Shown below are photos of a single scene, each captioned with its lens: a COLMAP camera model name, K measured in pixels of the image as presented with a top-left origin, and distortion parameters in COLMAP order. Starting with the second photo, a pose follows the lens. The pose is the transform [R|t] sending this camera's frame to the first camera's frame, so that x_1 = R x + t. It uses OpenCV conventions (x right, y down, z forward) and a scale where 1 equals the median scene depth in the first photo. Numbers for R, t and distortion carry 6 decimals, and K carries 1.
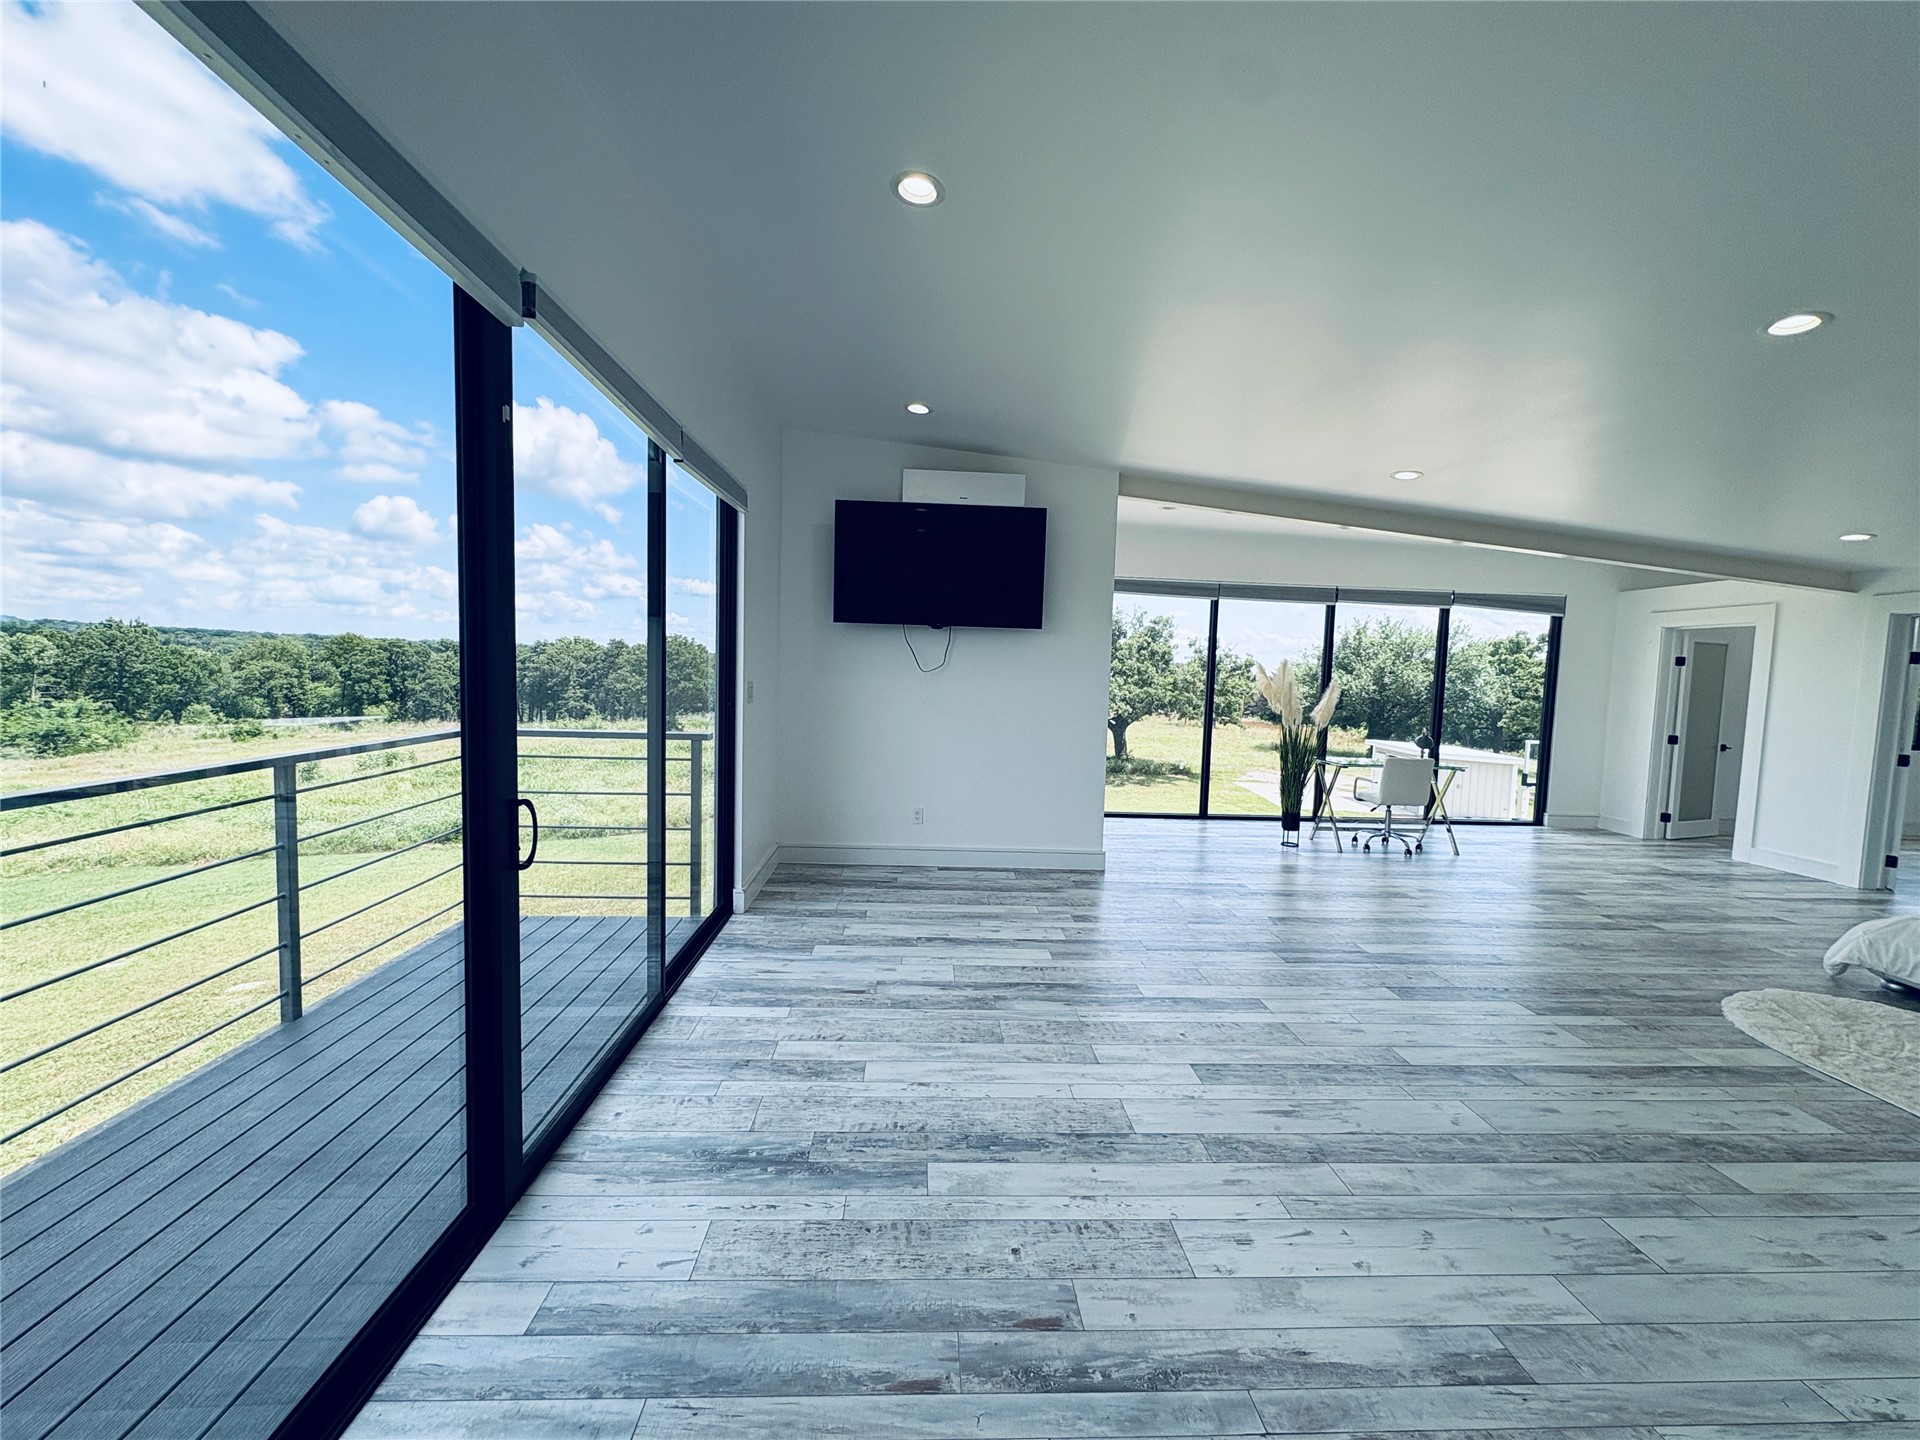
lens RADIAL K [[768.2, 0, 960.0], [0, 768.2, 720.0], [0, 0, 1]] dist [0.001061, 0.000076]
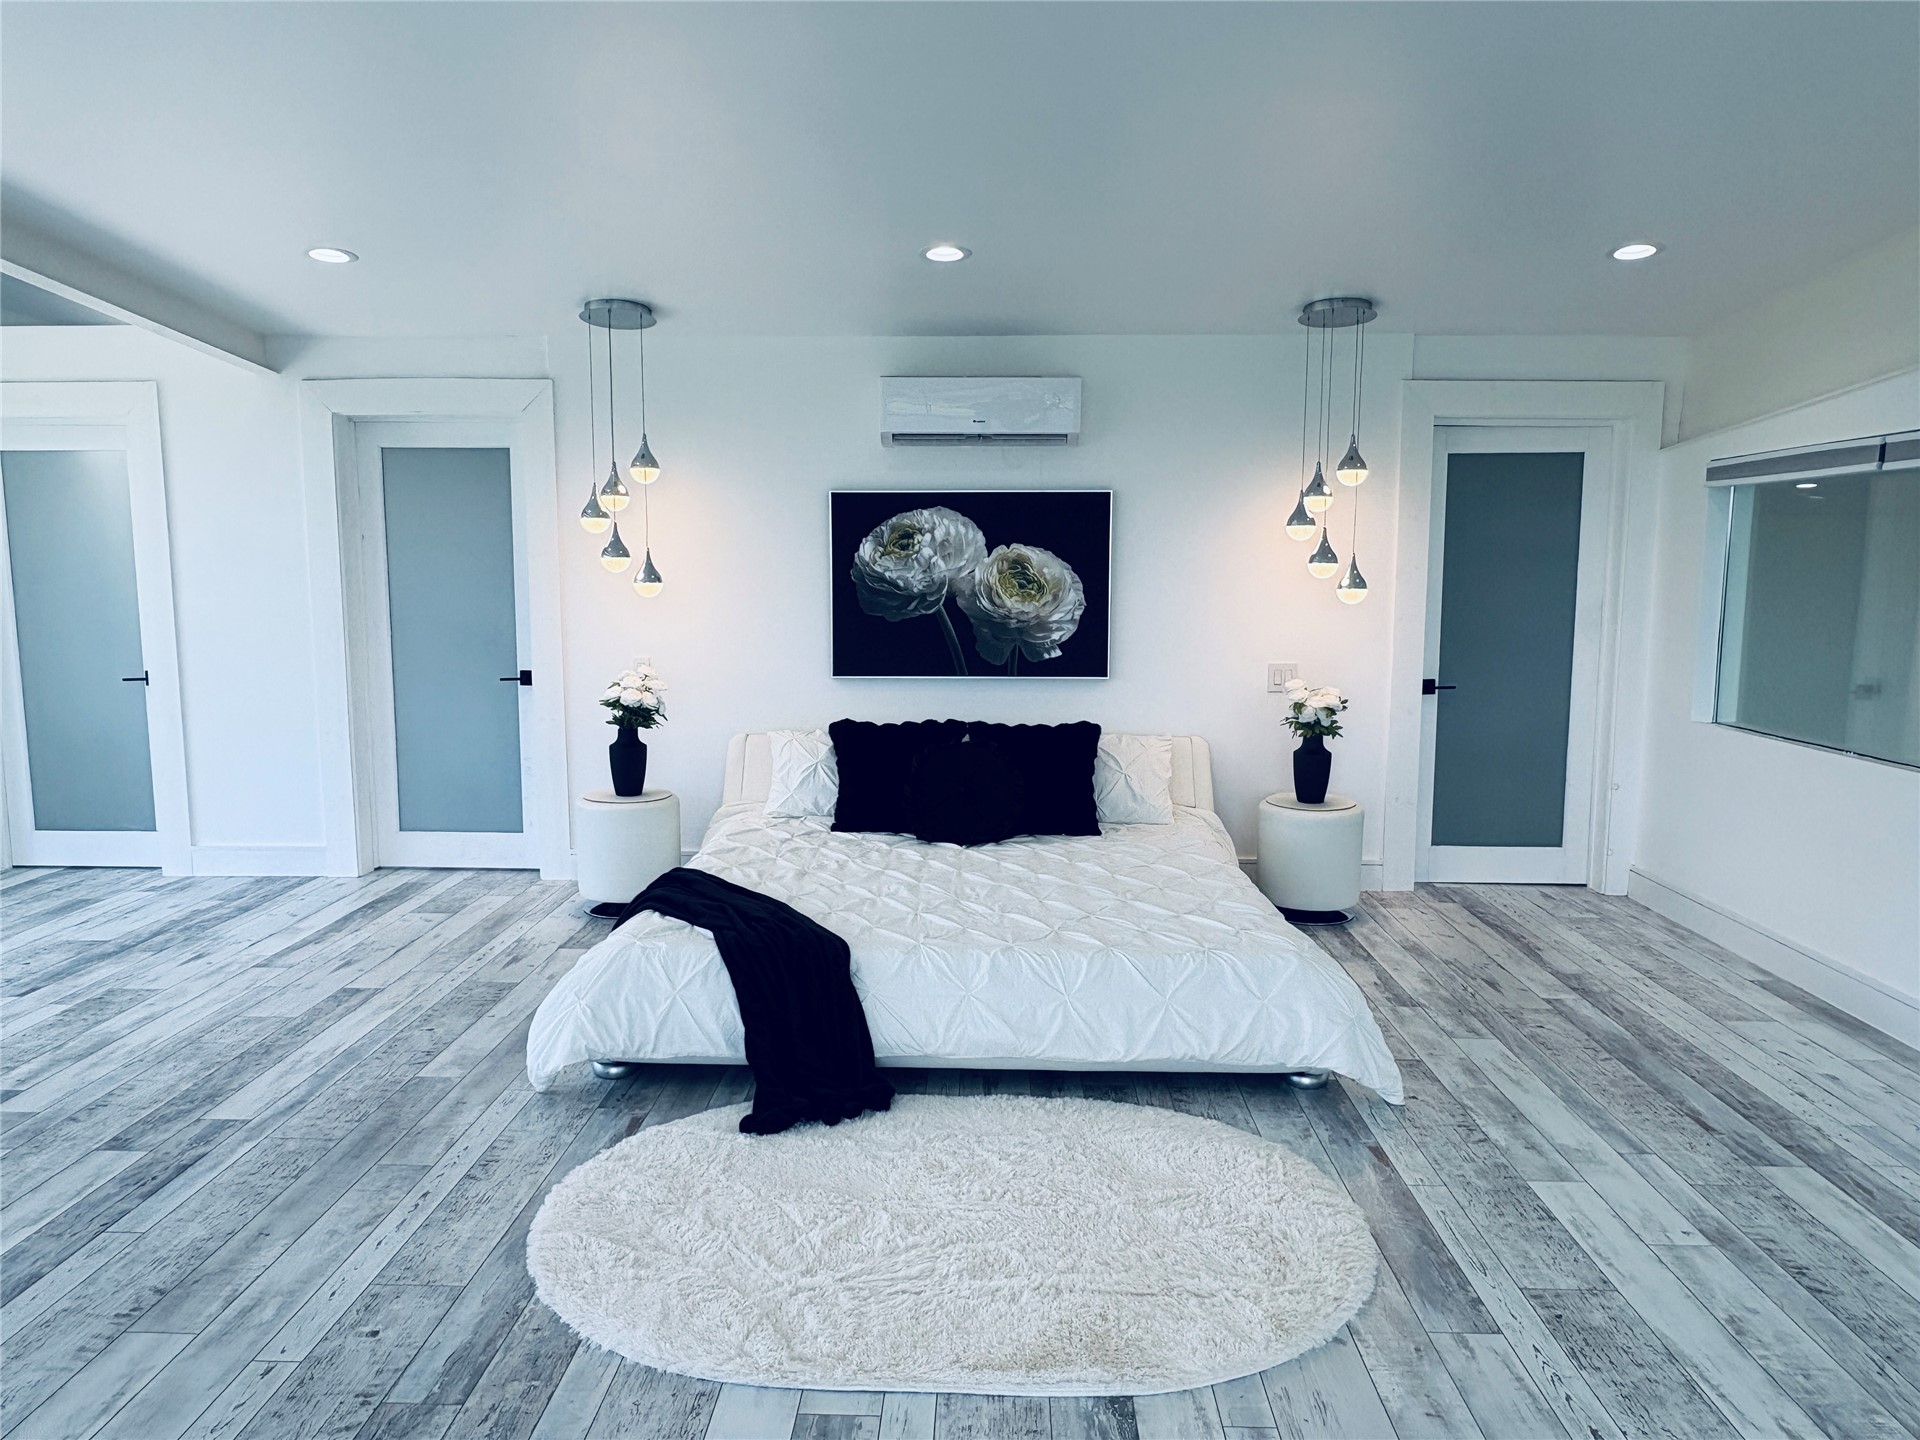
lens RADIAL K [[1299.3, 0, 960.0], [0, 1299.3, 720.0], [0, 0, 1]] dist [0.002052, -0.000213]
pose [[0.087539, -0.150461, 0.984733, 0.196597], [0.069331, 0.987051, 0.144652, -0.014637], [-0.993745, 0.055610, 0.096837, 0.371027]]
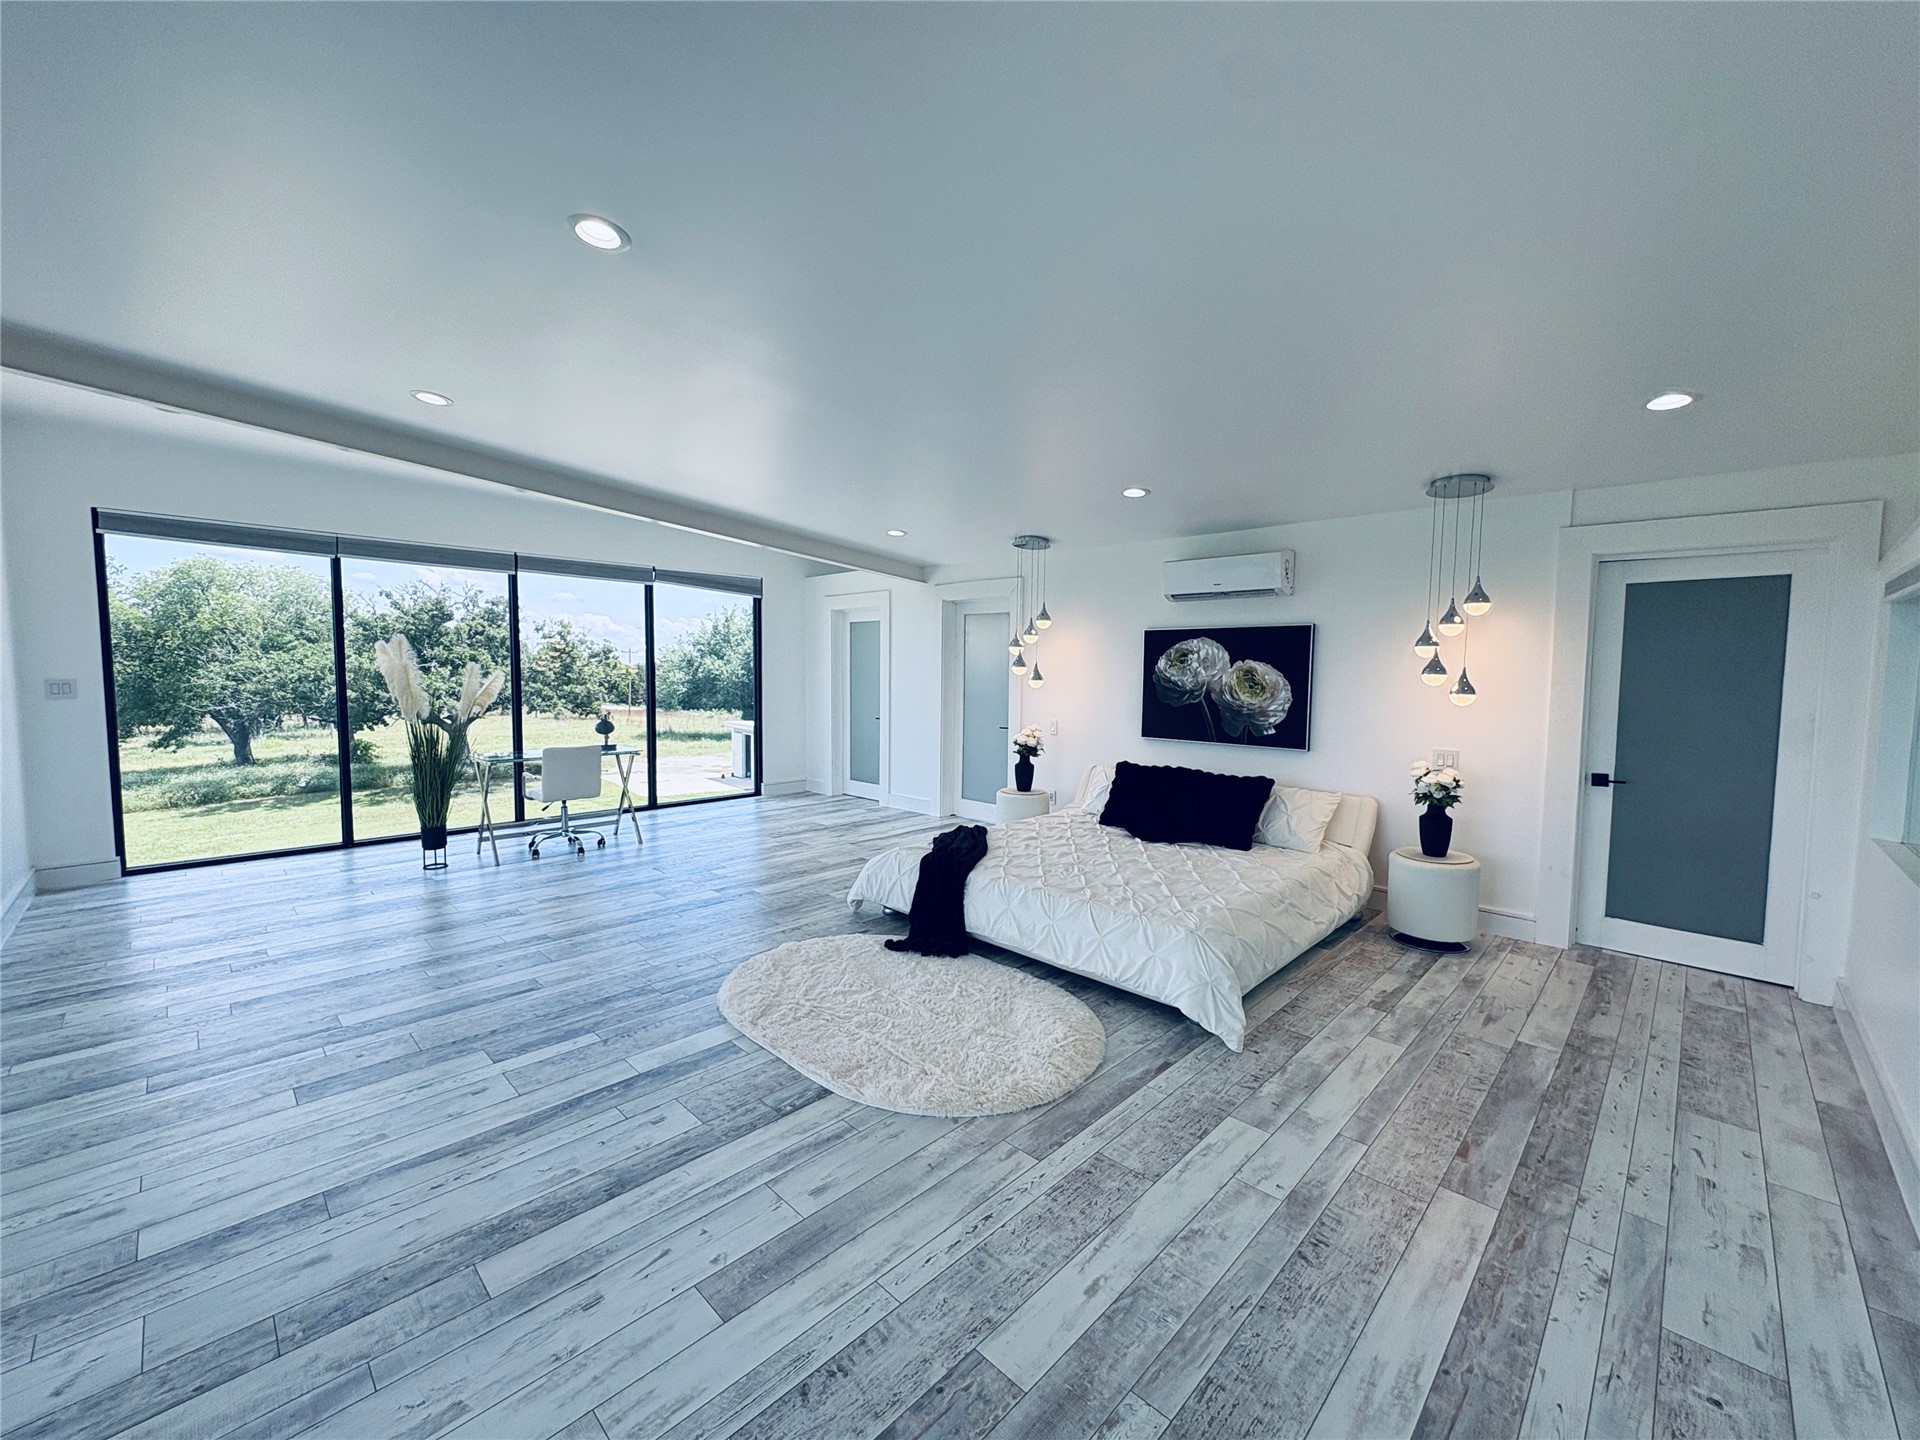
lens RADIAL K [[768.2, 0, 960.0], [0, 768.2, 720.0], [0, 0, 1]] dist [0.001061, 0.000076]
pose [[0.737197, -0.069624, 0.672081, 0.304586], [0.058888, 0.997512, 0.038744, 0.010243], [-0.673107, 0.011015, 0.739463, 0.033978]]
